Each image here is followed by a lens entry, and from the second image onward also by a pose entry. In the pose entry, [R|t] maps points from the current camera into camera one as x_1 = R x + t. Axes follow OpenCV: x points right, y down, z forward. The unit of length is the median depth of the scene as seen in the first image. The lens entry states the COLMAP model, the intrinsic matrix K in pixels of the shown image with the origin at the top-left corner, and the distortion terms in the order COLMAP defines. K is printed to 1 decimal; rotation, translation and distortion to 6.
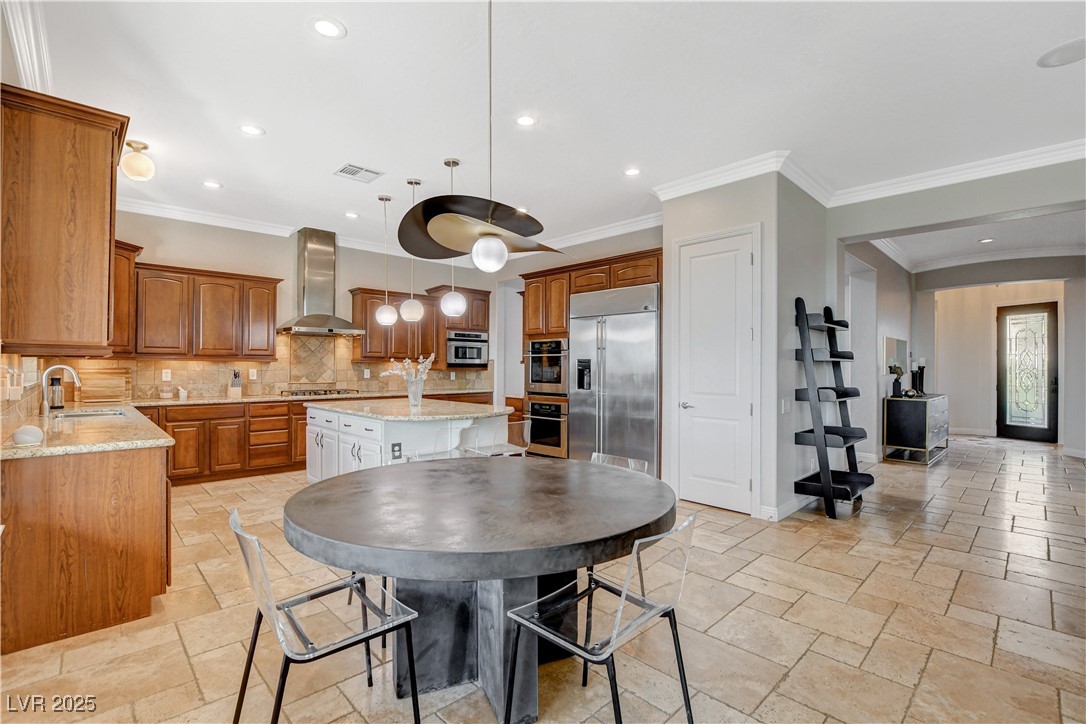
lens RADIAL K [[488.1, 0, 540.5], [0, 488.1, 366.3], [0, 0, 1]] dist [-0.028577, 0.001584]
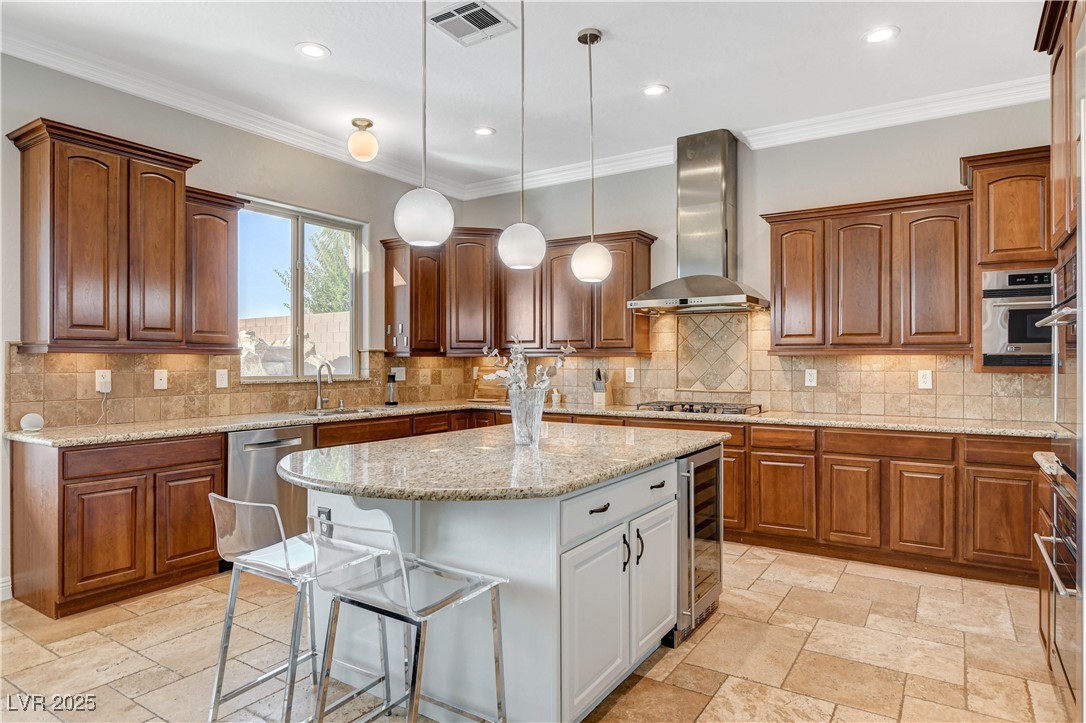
lens RADIAL K [[643.2, 0, 545.7], [0, 643.2, 359.8], [0, 0, 1]] dist [-0.004520, -0.000005]
pose [[0.232877, -0.008292, -0.972471, 0.295686], [-0.000169, 0.999963, -0.008567, 0.002658], [0.972506, 0.002159, 0.232867, 0.703373]]
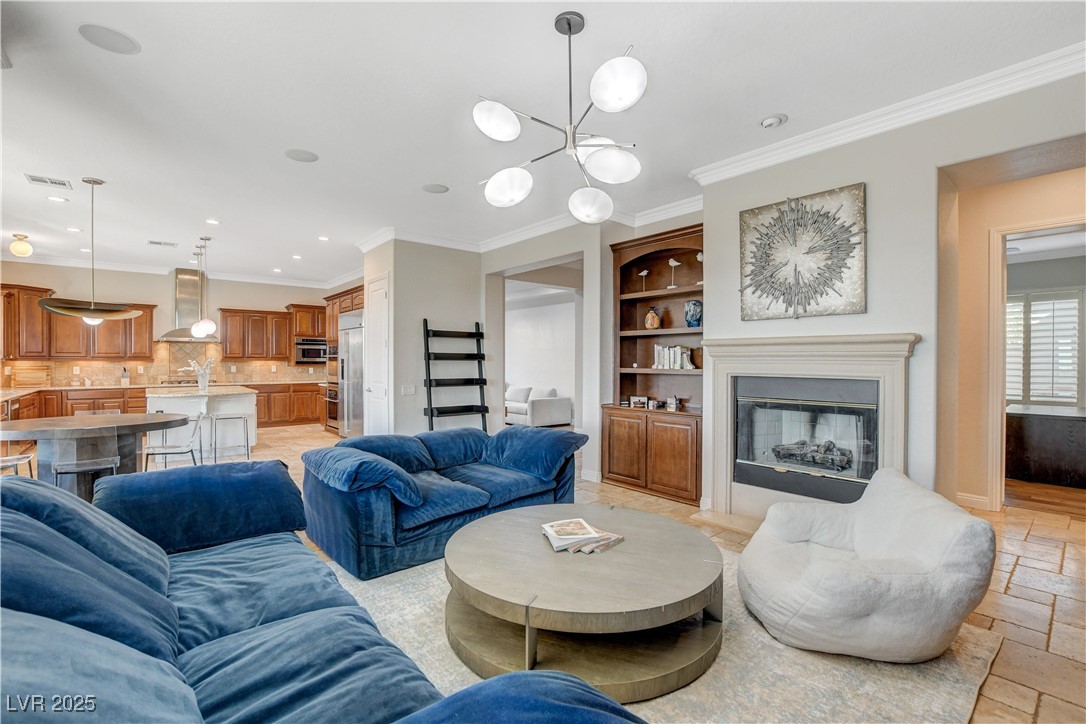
lens RADIAL K [[488.1, 0, 544.0], [0, 488.1, 365.2], [0, 0, 1]] dist [-0.028577, 0.001584]
pose [[0.997387, -0.003554, -0.072160, 0.775864], [0.004226, 0.999949, 0.009161, -0.005470], [0.072123, -0.009442, 0.997351, -0.383827]]
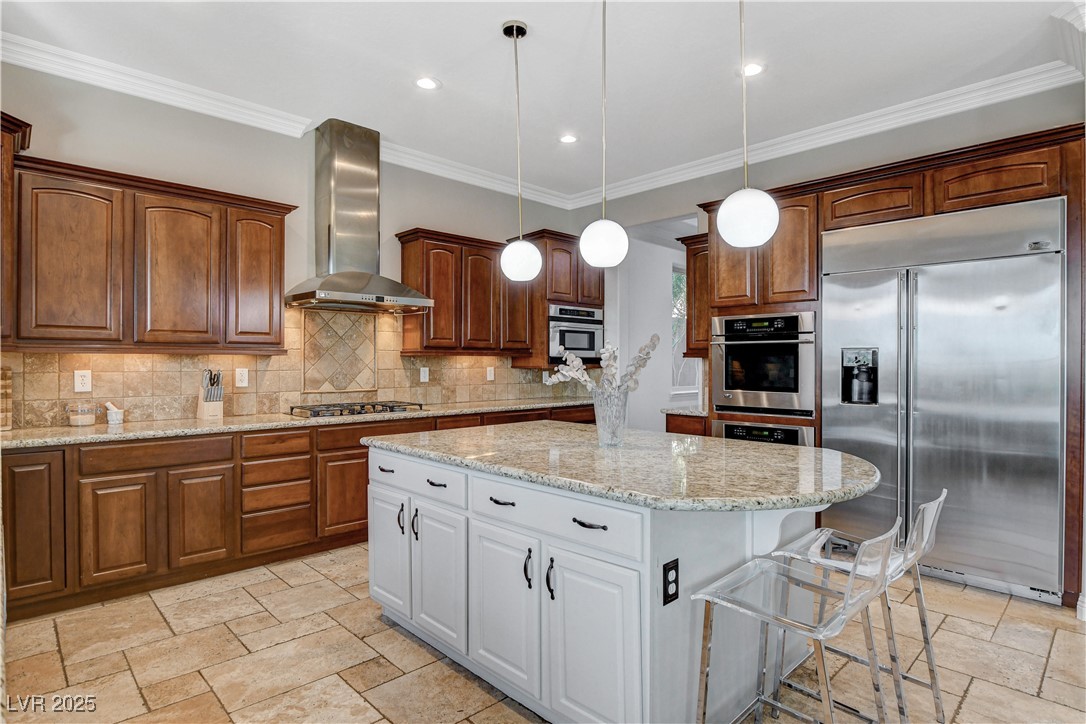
lens RADIAL K [[569.3, 0, 542.6], [0, 569.3, 364.6], [0, 0, 1]] dist [-0.024457, 0.003764]
pose [[0.999988, -0.003860, 0.003051, -0.262540], [0.003843, 0.999978, 0.005465, -0.000849], [-0.003072, -0.005453, 0.999980, 0.363273]]
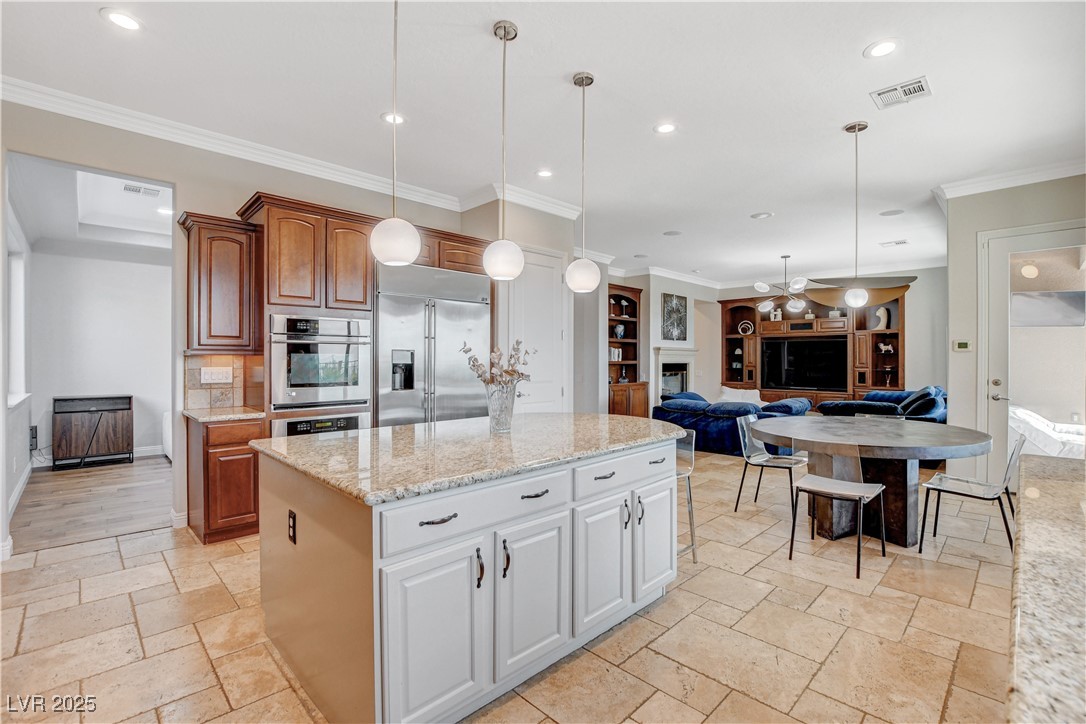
lens RADIAL K [[488.1, 0, 545.7], [0, 488.1, 362.1], [0, 0, 1]] dist [-0.028577, 0.001584]
pose [[-0.014952, -0.008490, 0.999852, -0.662109], [-0.002336, 0.999962, 0.008456, -0.002982], [-0.999885, -0.002210, -0.014971, 0.774958]]
